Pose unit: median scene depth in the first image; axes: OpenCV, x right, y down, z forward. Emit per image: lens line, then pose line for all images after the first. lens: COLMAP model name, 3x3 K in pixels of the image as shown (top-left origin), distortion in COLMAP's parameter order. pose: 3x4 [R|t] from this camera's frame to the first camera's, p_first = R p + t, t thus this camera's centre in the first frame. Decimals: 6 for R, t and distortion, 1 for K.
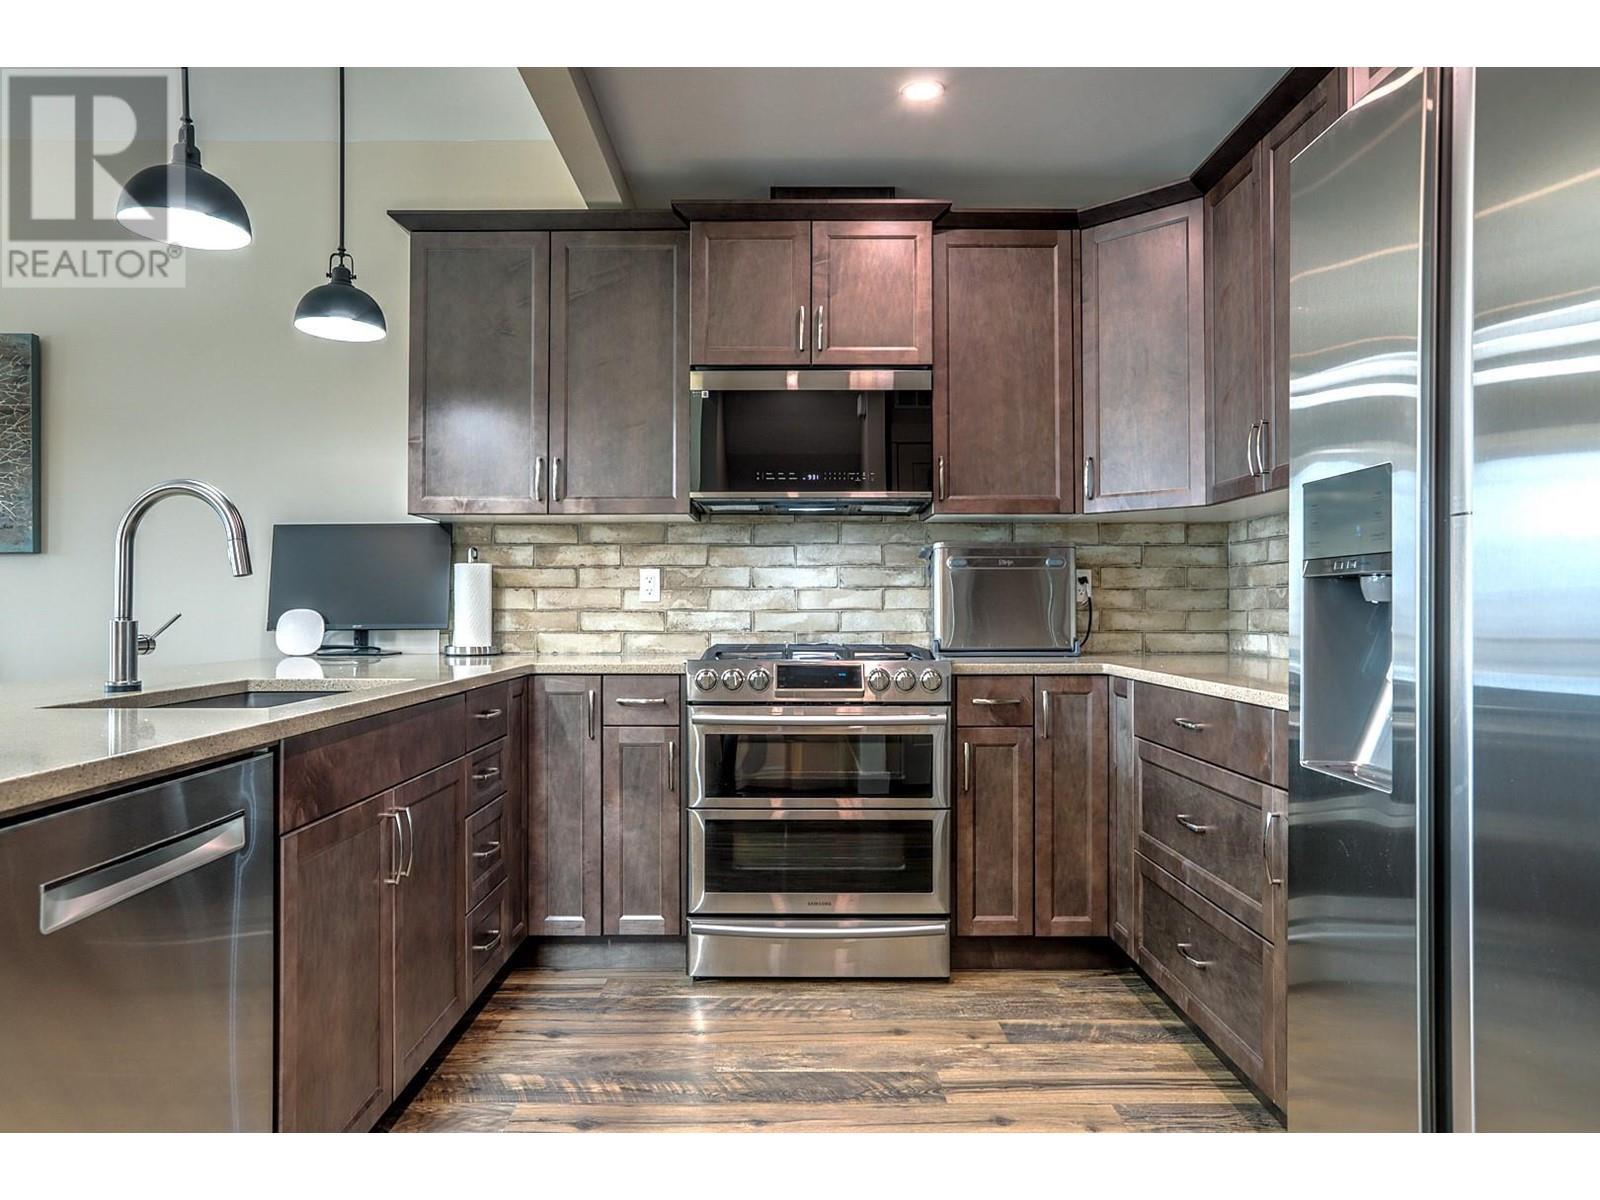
lens RADIAL K [[1092.5, 0, 807.1], [0, 1092.5, 596.5], [0, 0, 1]] dist [-0.021460, 0.017102]
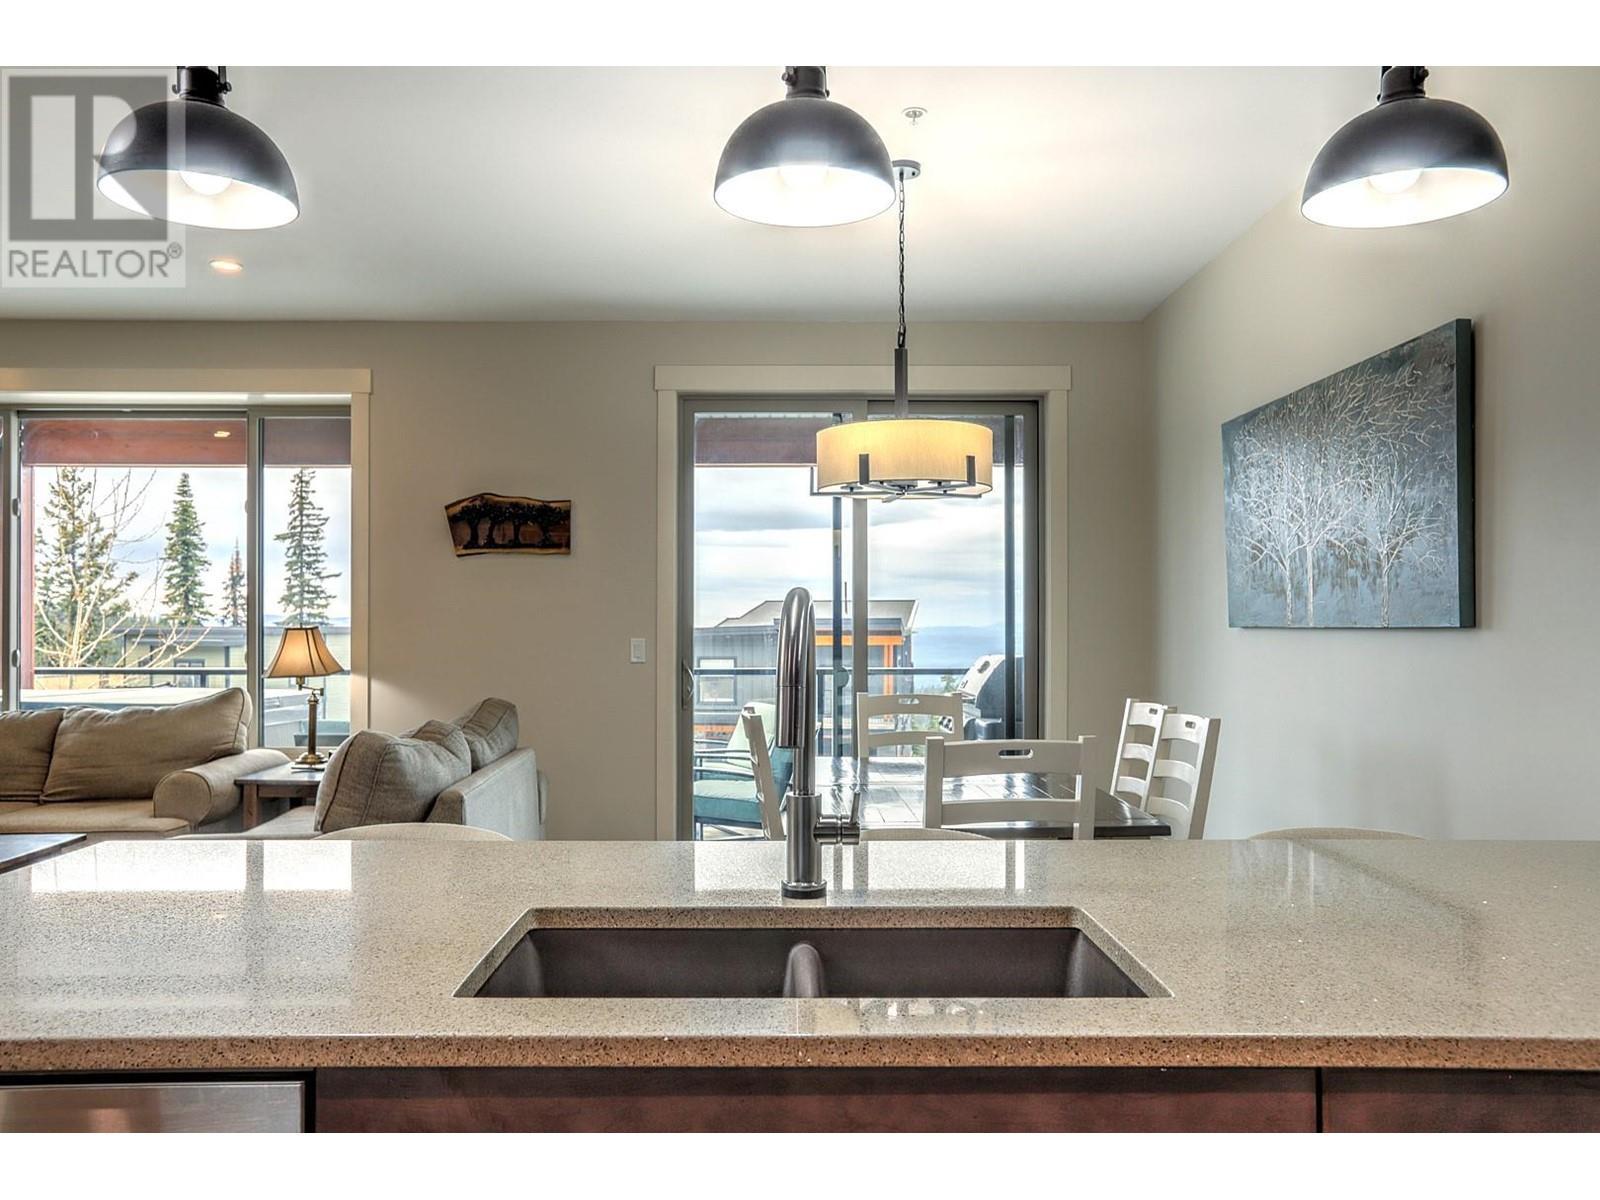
lens RADIAL K [[1217.1, 0, 792.3], [0, 1217.1, 604.3], [0, 0, 1]] dist [-0.000955, 0.000726]
pose [[-0.005387, -0.012785, -0.999904, 0.092392], [0.012319, 0.999842, -0.012850, -0.054687], [0.999910, -0.012387, -0.005229, 0.615409]]
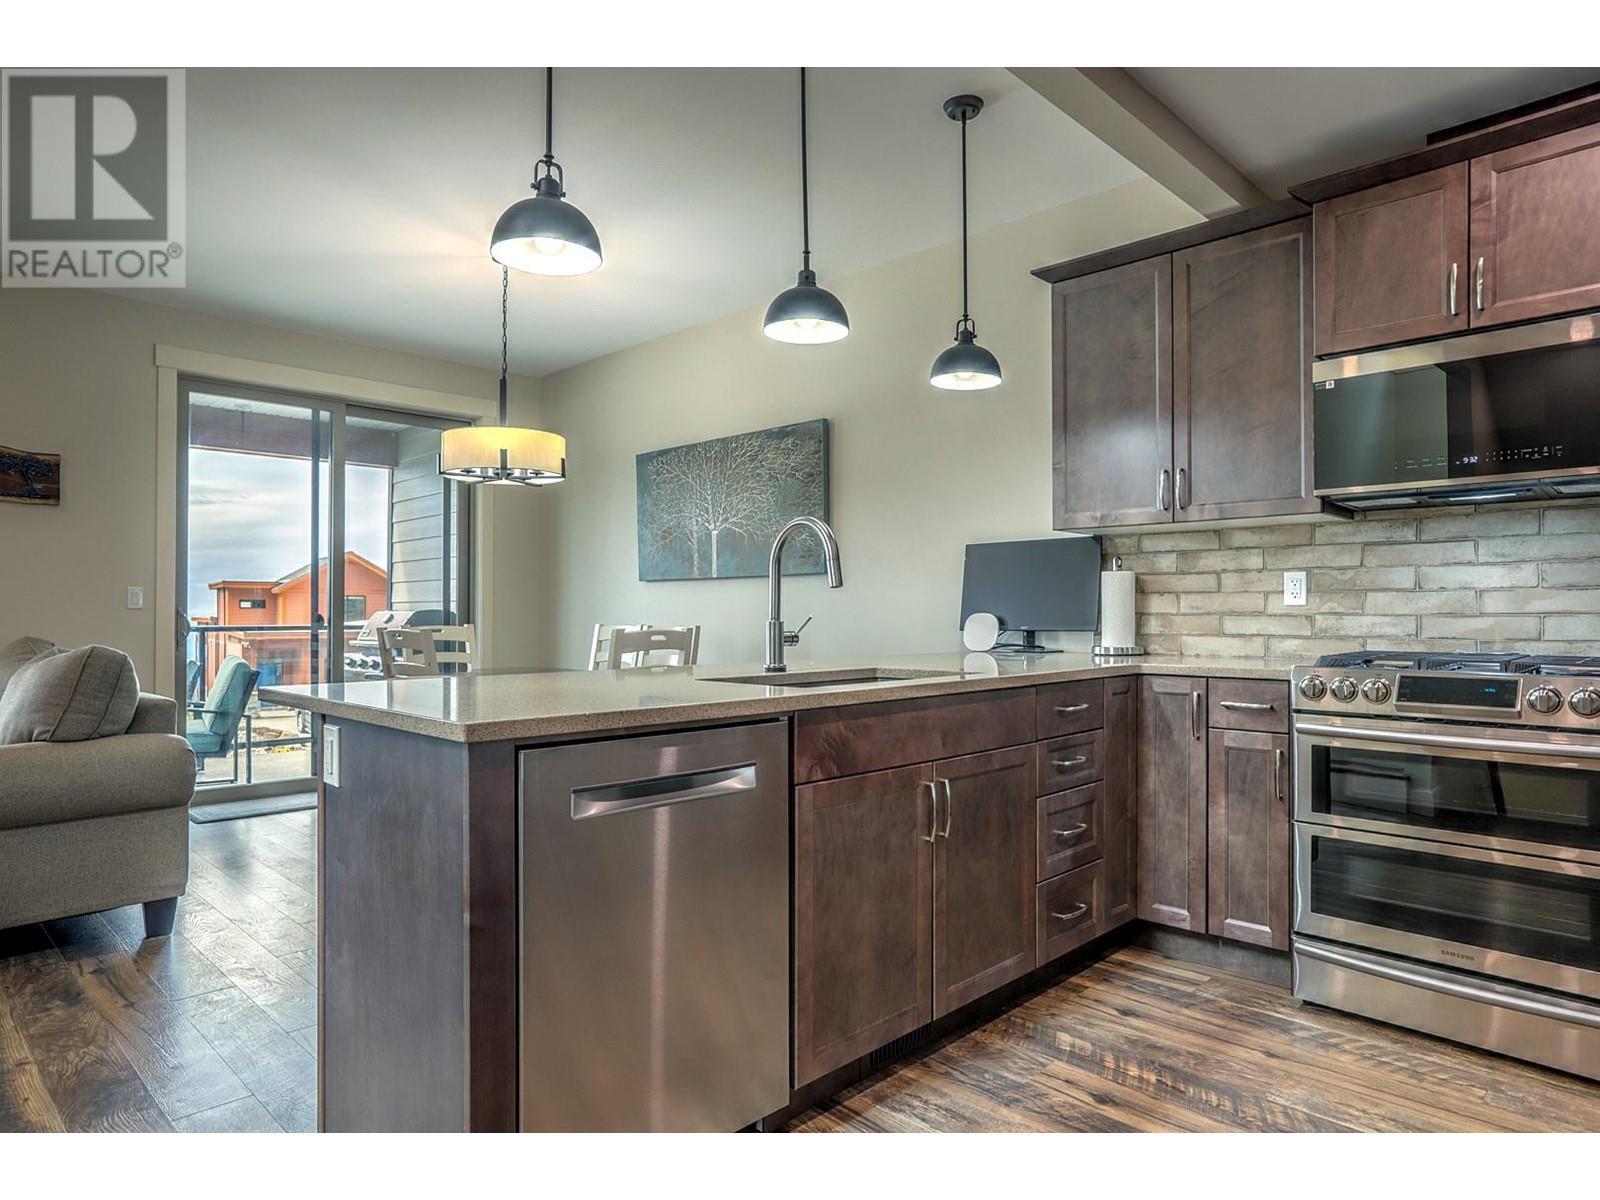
lens RADIAL K [[978.8, 0, 791.9], [0, 978.8, 604.4], [0, 0, 1]] dist [-0.018412, 0.029616]
pose [[0.704598, -0.005499, -0.709586, 0.173741], [0.008130, 0.999967, 0.000323, -0.000056], [0.709560, -0.005996, 0.704619, 0.078079]]
